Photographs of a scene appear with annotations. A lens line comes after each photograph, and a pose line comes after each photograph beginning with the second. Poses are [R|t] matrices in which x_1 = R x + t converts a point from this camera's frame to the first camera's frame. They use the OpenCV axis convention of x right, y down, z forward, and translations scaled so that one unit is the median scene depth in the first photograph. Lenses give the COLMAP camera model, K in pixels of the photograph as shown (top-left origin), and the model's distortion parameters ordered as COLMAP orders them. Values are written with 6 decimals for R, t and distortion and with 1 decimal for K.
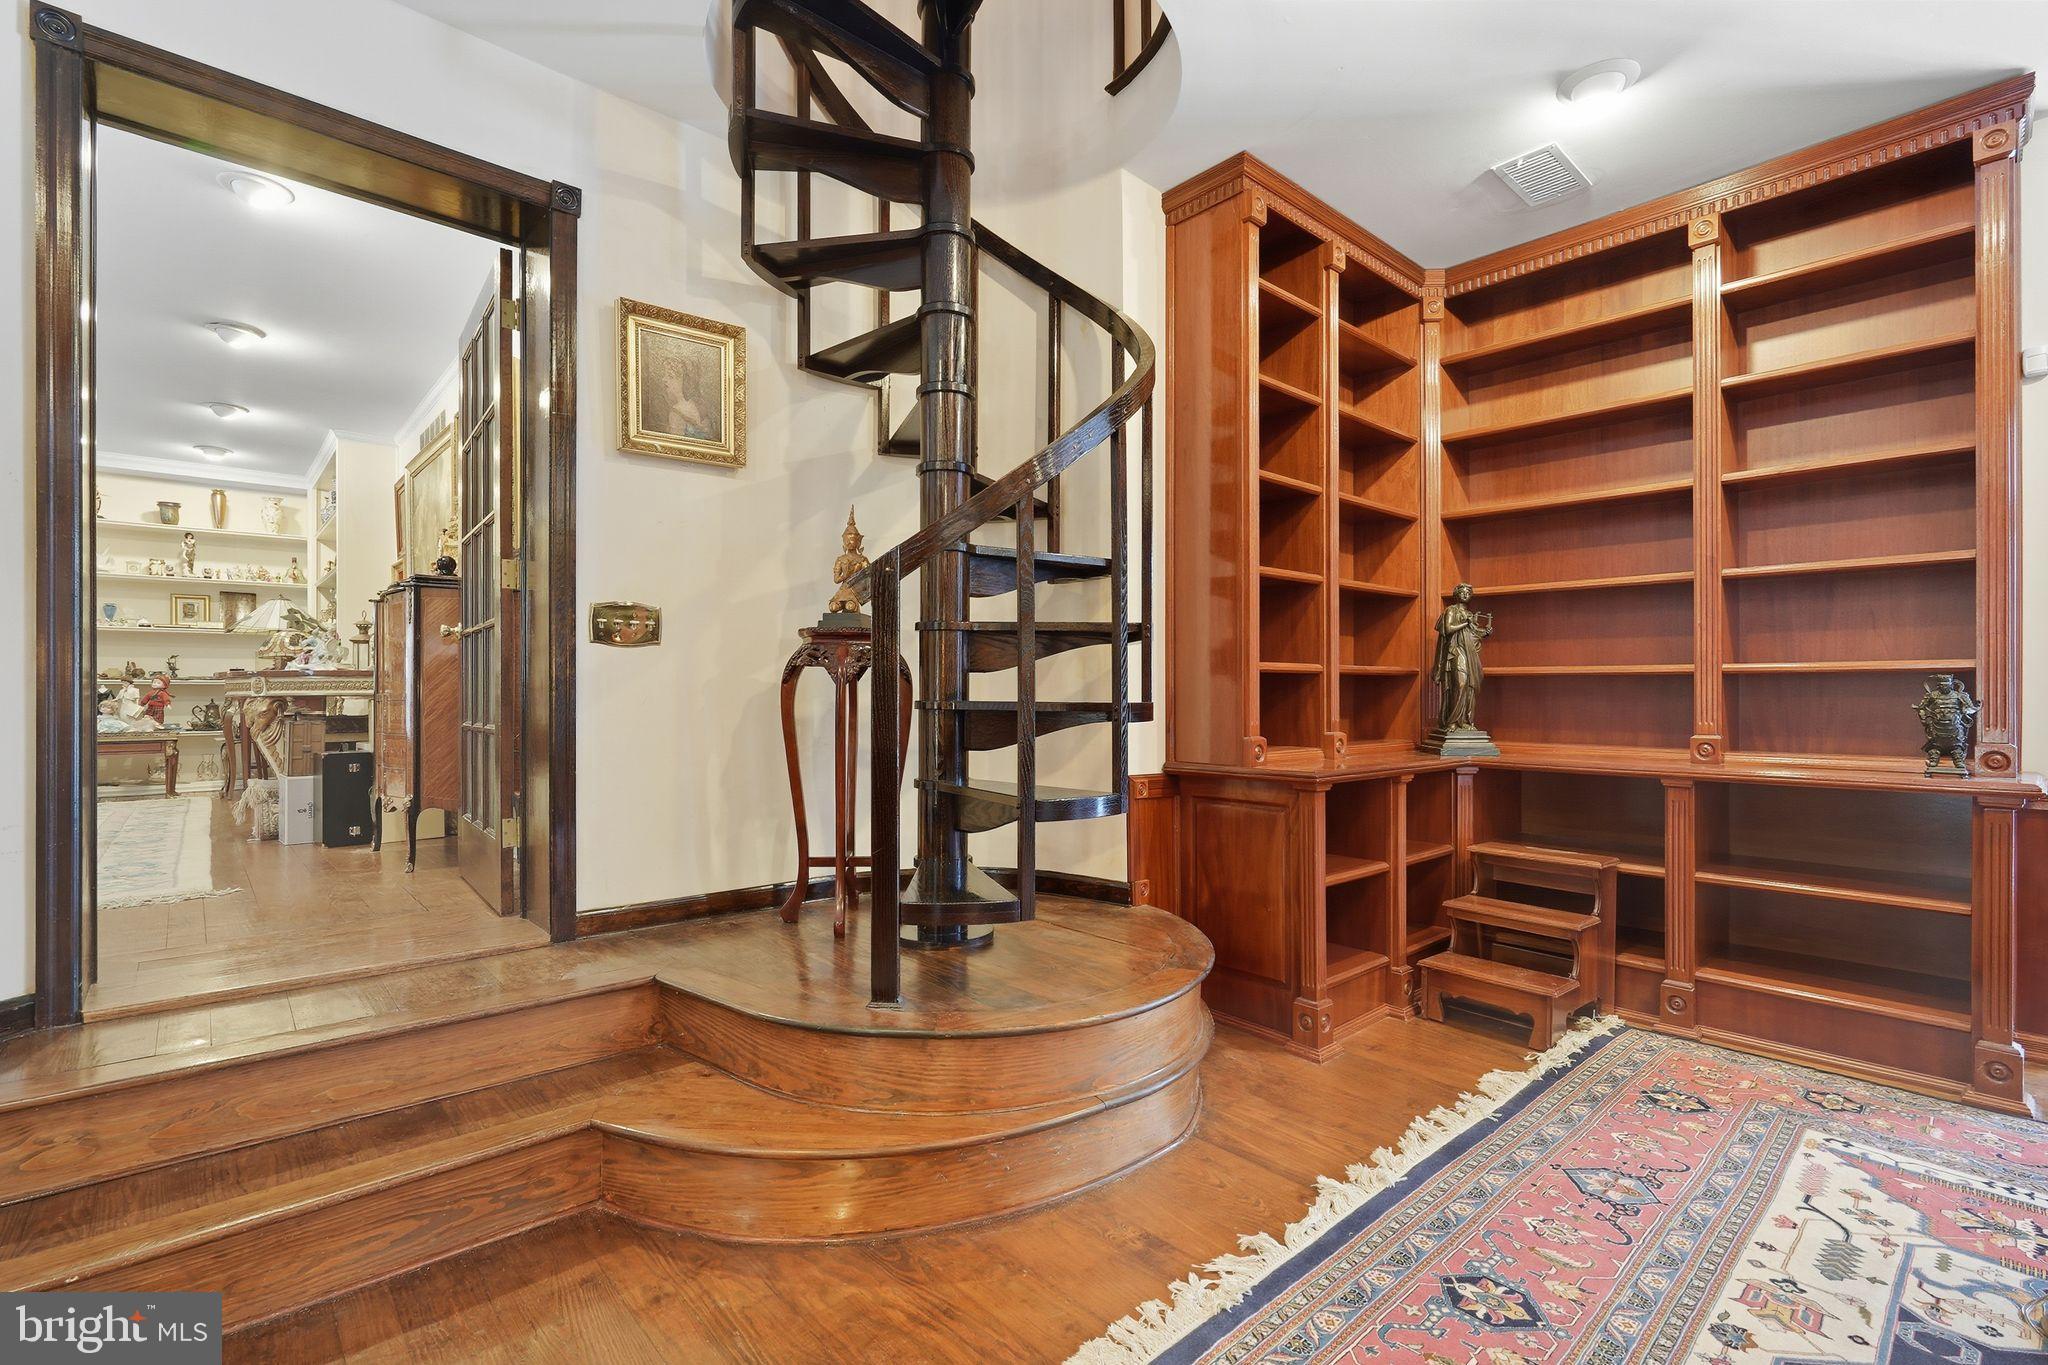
lens RADIAL K [[924.9, 0, 1023.5], [0, 924.9, 688.2], [0, 0, 1]] dist [-0.004411, 0.000850]
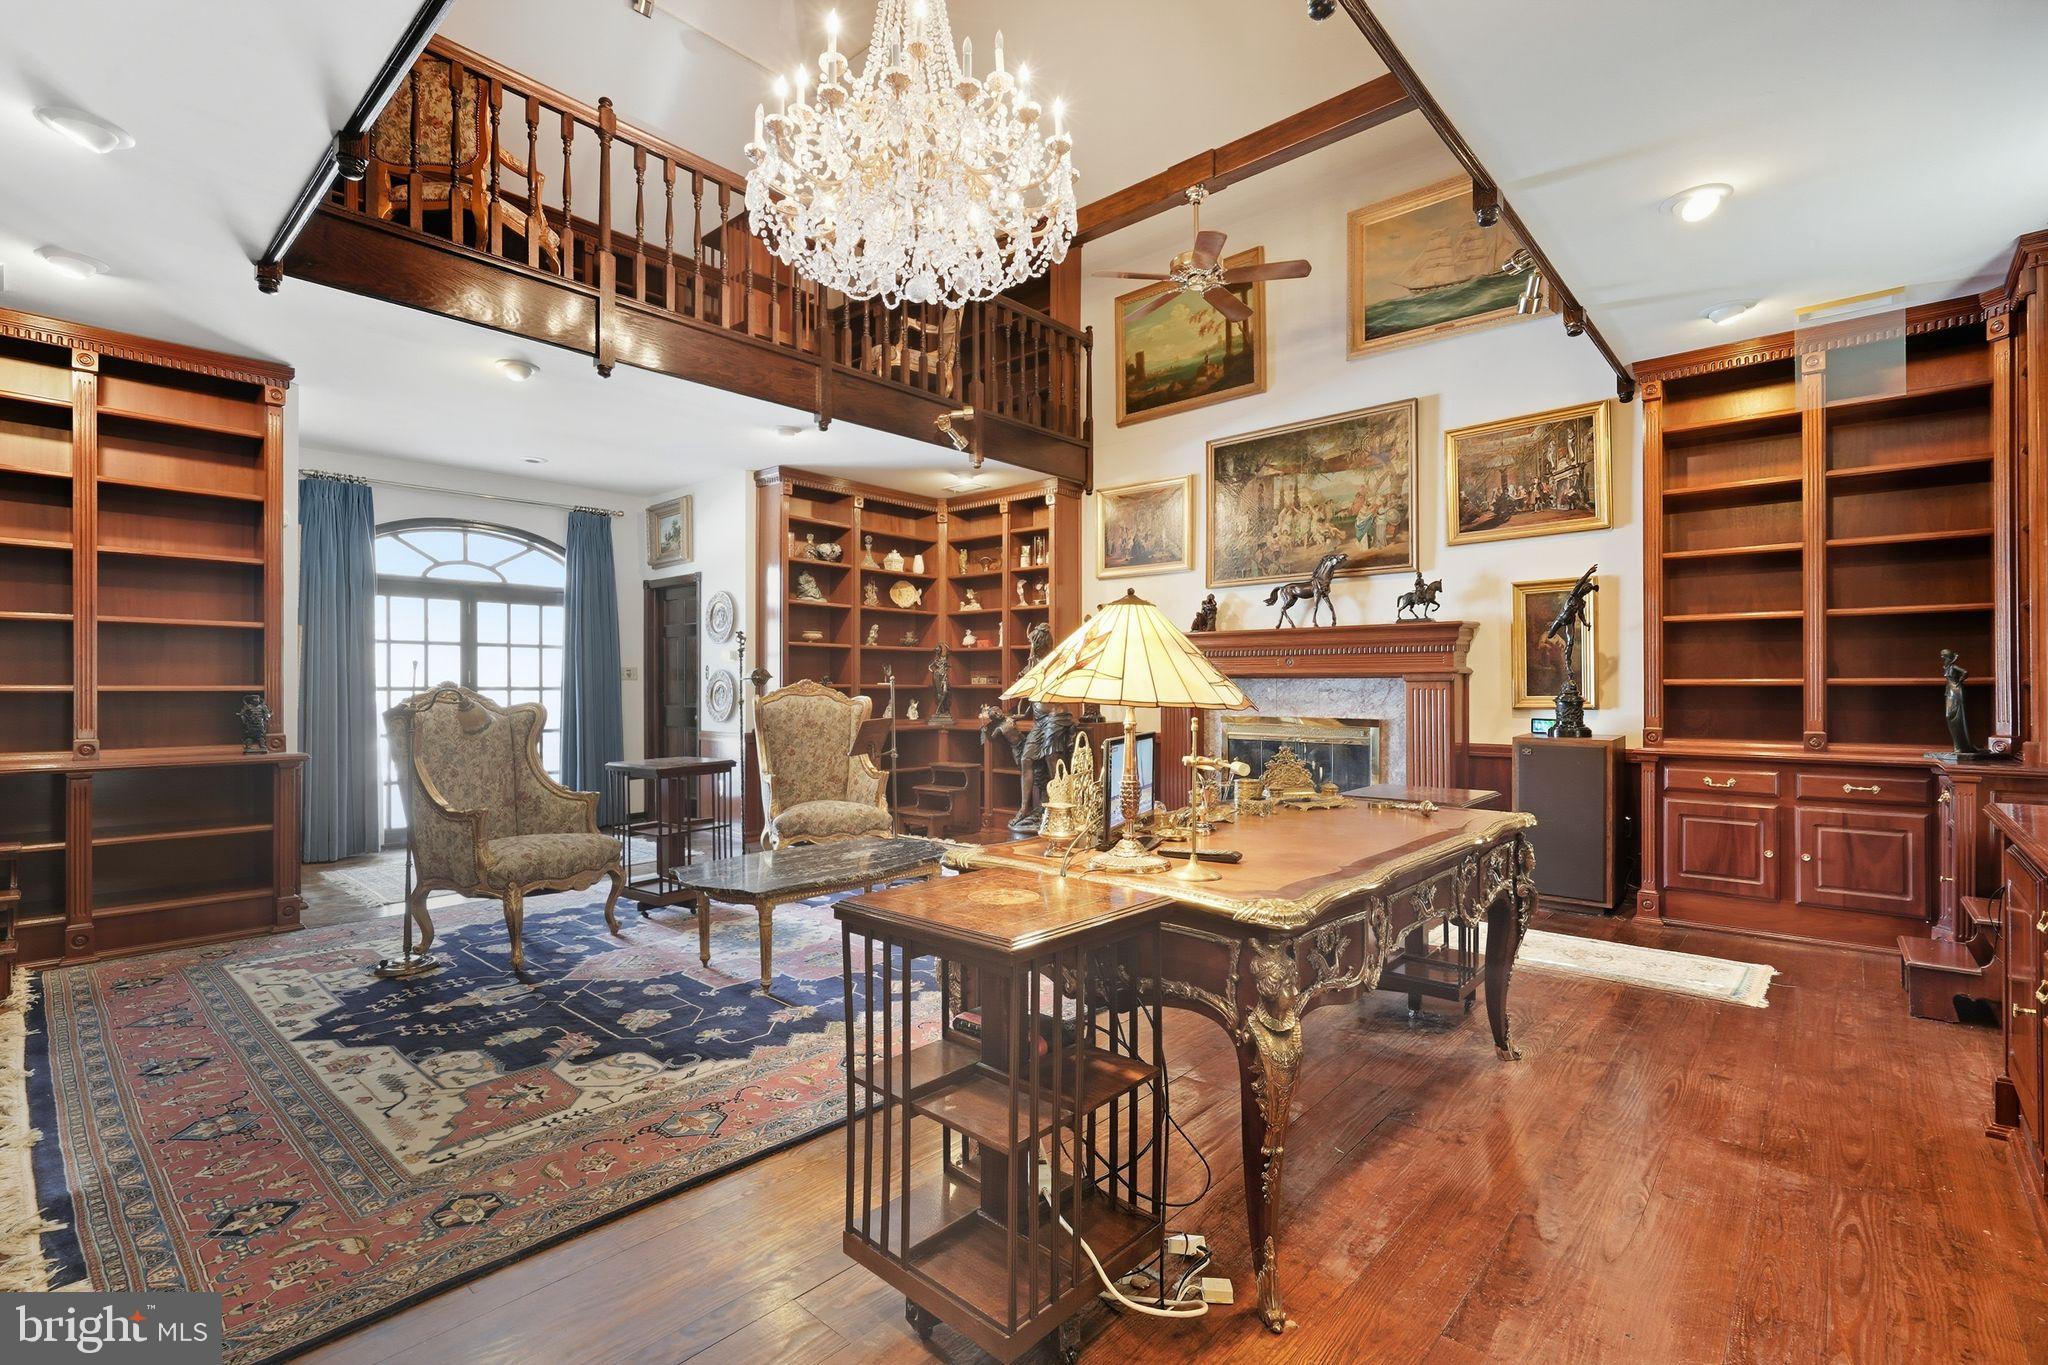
lens RADIAL K [[924.9, 0, 1023.5], [0, 924.9, 688.2], [0, 0, 1]] dist [-0.004411, 0.000850]
pose [[-0.110206, 0.002528, 0.993906, -0.877529], [0.001633, 0.999996, -0.002363, -0.021534], [-0.993907, 0.001363, -0.110210, -0.241469]]
